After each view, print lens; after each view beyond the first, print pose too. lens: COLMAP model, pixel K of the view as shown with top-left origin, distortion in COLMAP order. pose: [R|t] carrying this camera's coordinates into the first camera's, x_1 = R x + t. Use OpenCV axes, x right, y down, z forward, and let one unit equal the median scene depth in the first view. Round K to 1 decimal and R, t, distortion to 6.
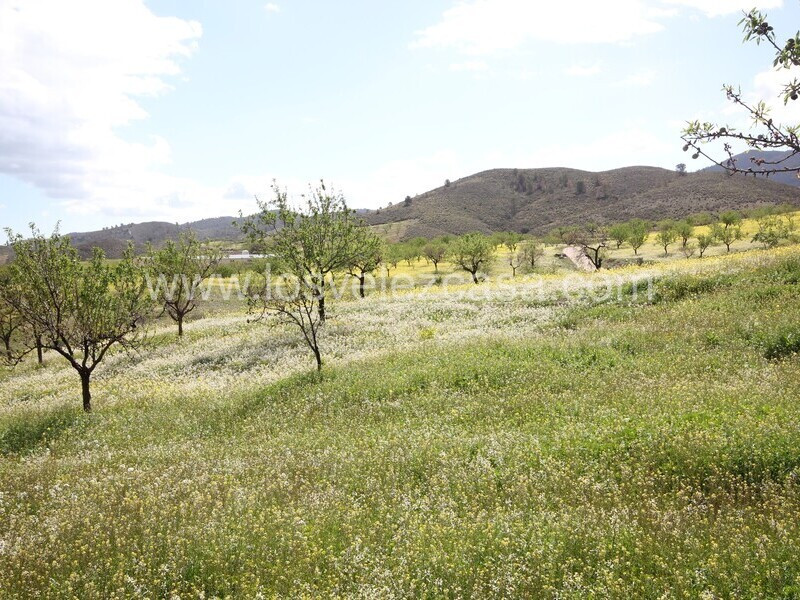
lens RADIAL K [[792.0, 0, 395.6], [0, 792.0, 300.5], [0, 0, 1]] dist [0.011395, 0.041051]
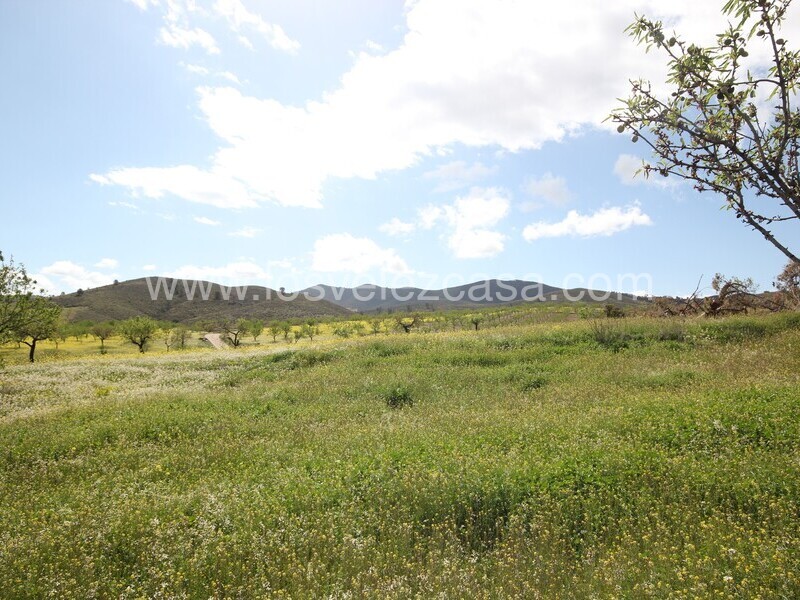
lens RADIAL K [[267.4, 0, 200.4], [0, 267.4, 360.9], [0, 0, 1]] dist [0.006953, -0.000013]
pose [[0.820650, 0.088145, 0.564591, -0.049746], [-0.015070, 0.991026, -0.132816, 0.034717], [-0.571232, 0.100487, 0.814614, 0.438263]]
